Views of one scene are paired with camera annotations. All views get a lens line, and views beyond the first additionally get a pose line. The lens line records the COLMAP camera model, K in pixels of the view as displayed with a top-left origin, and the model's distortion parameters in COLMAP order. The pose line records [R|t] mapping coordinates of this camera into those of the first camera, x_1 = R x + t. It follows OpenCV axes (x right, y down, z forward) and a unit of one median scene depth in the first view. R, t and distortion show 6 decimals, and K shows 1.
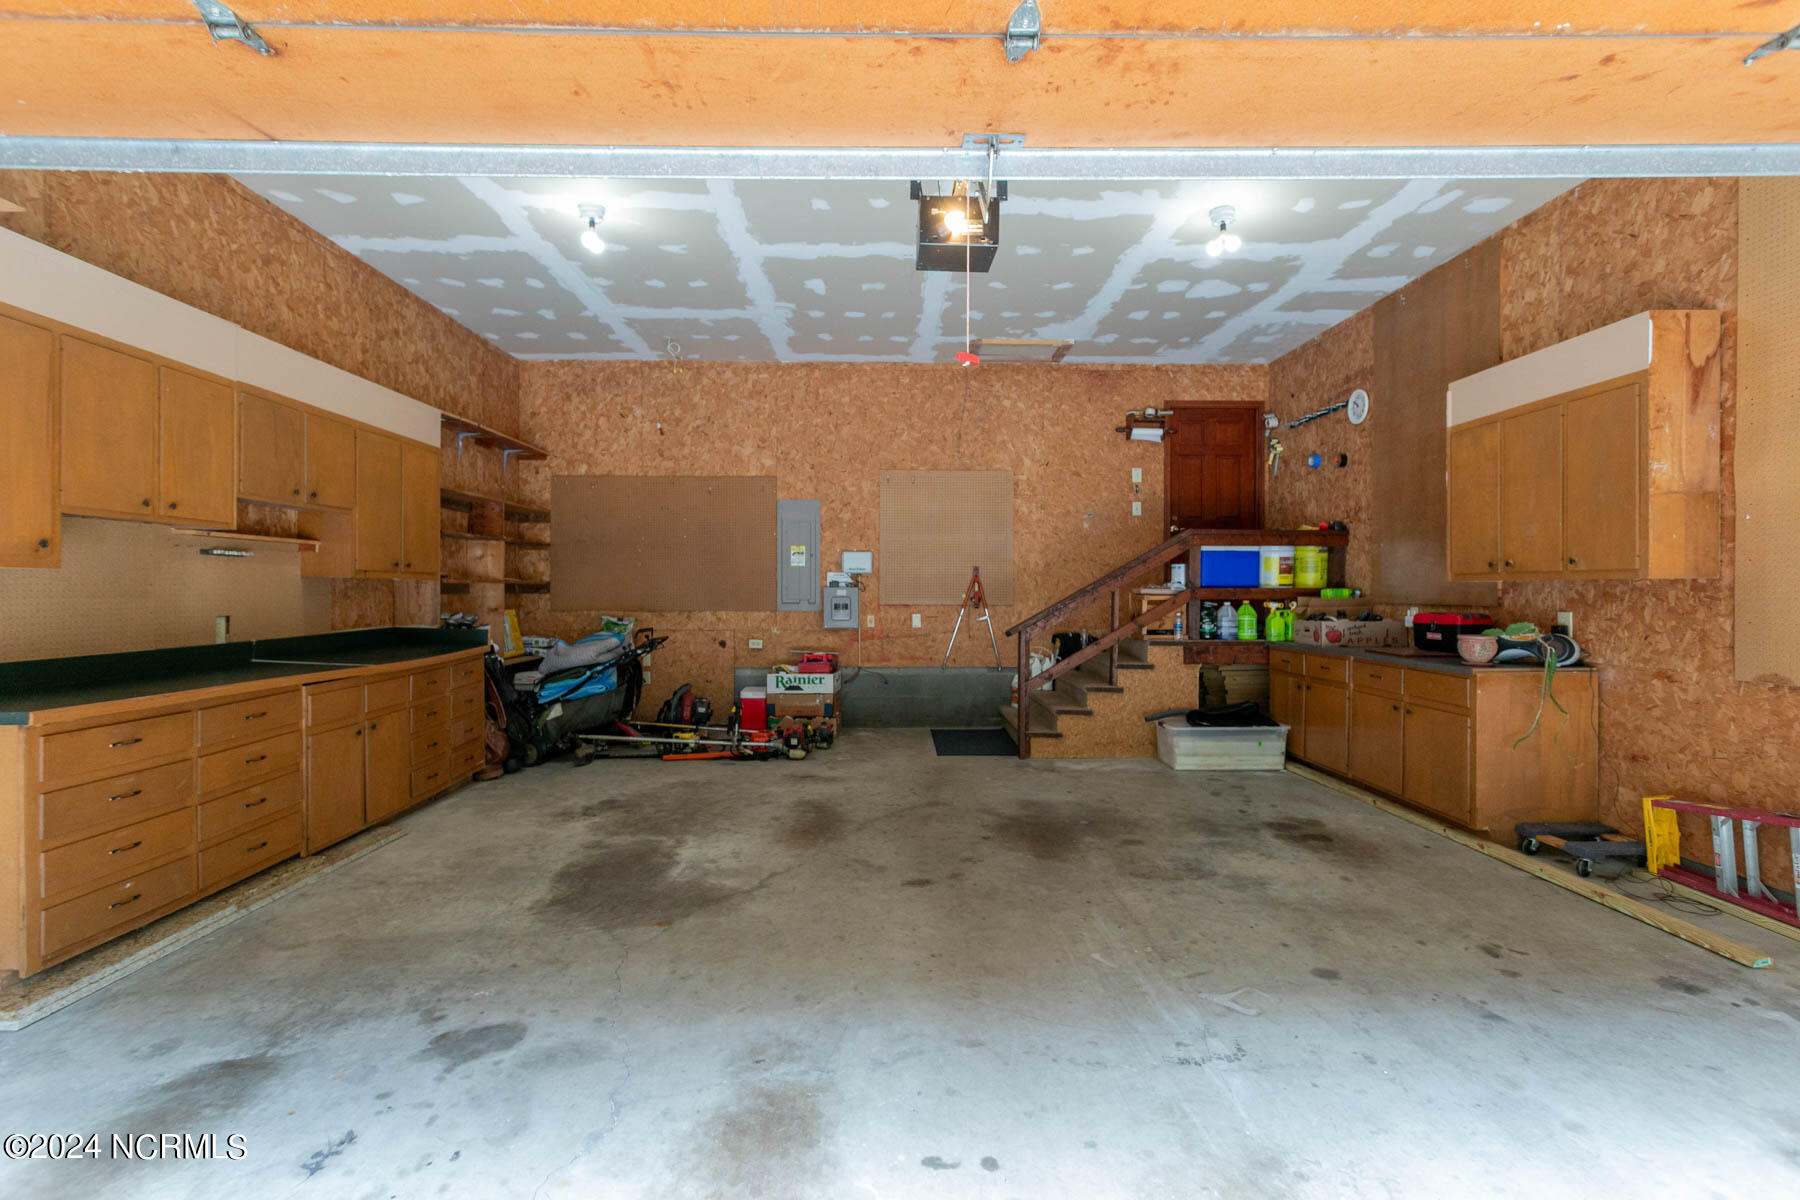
lens RADIAL K [[881.9, 0, 878.7], [0, 881.9, 598.0], [0, 0, 1]] dist [-0.002305, -0.000149]
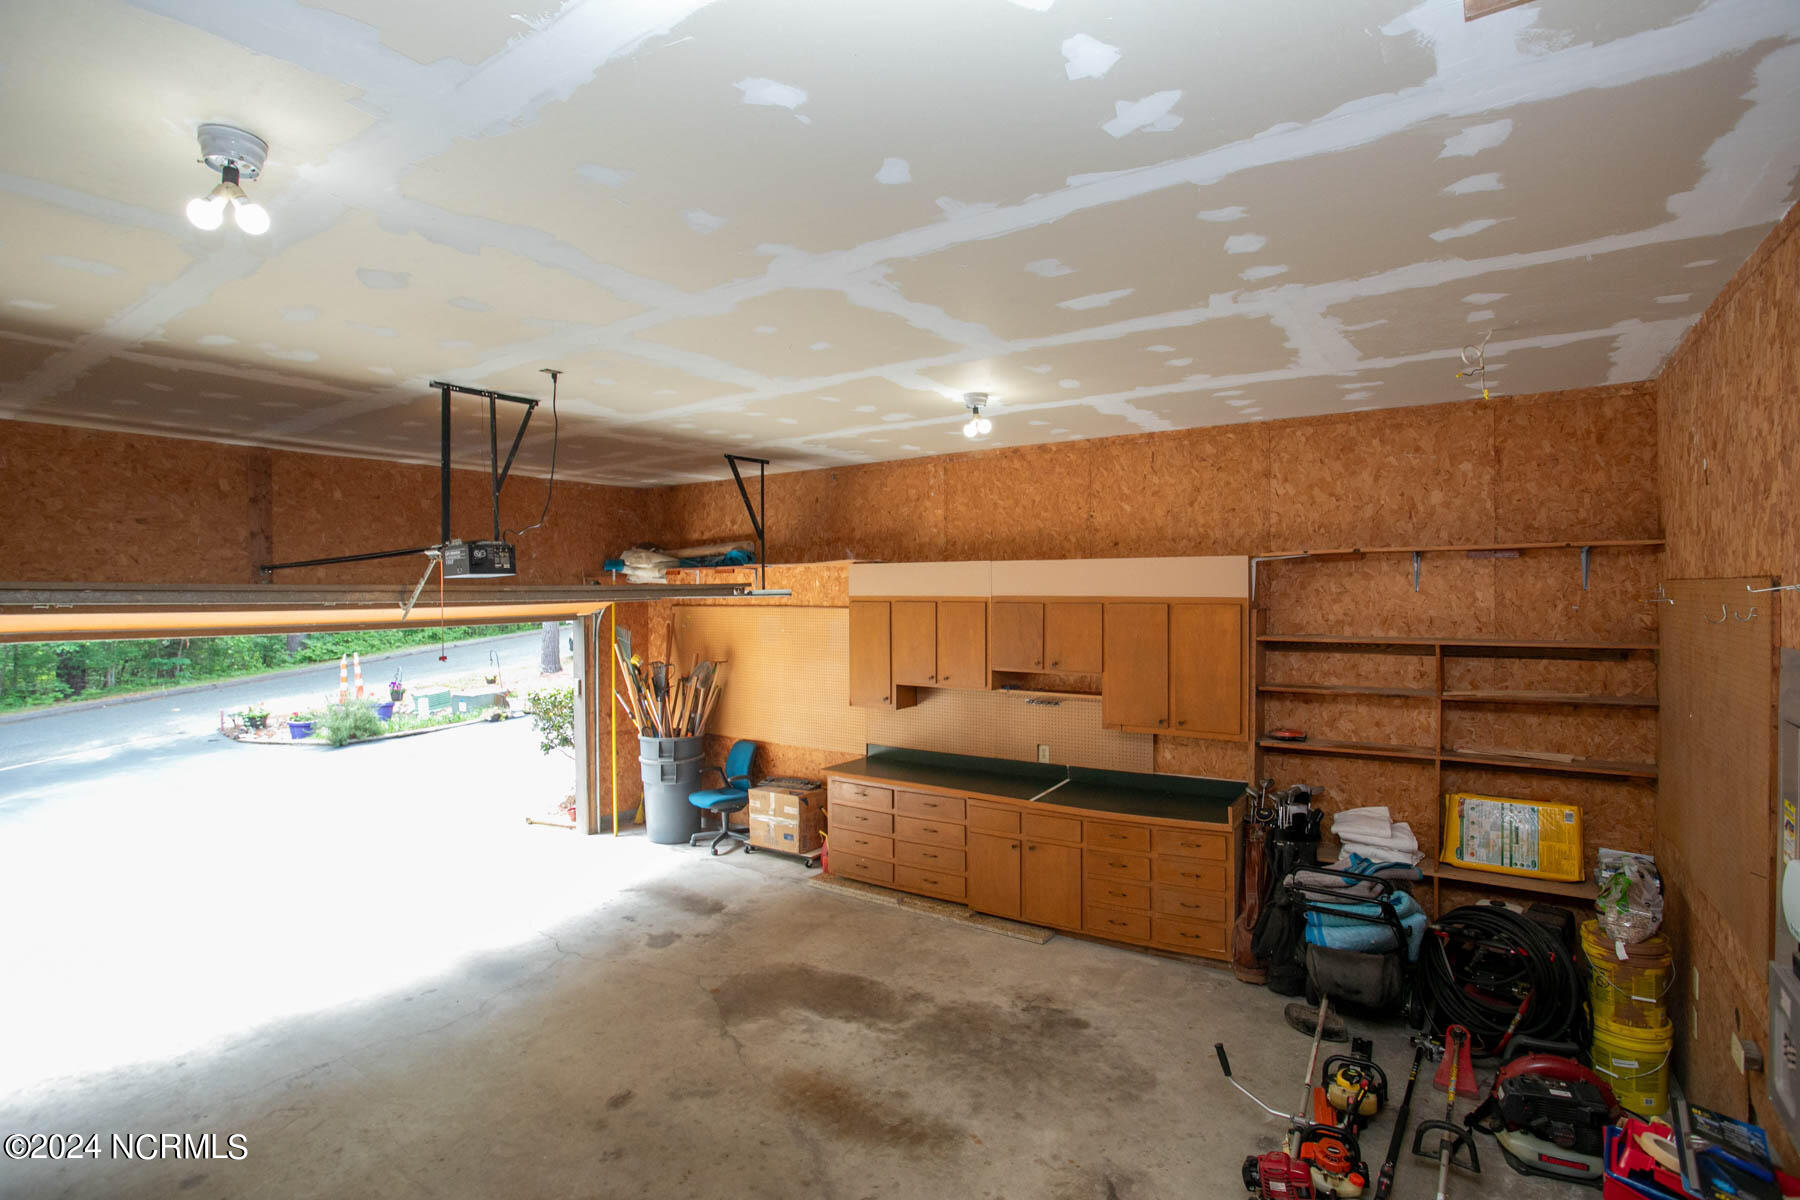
lens RADIAL K [[881.9, 0, 878.7], [0, 881.9, 598.0], [0, 0, 1]] dist [-0.002305, -0.000149]
pose [[-0.601211, 0.011333, -0.799010, 0.669924], [0.003872, 0.999929, 0.011269, -0.268120], [0.799081, 0.003681, -0.601212, 1.837888]]
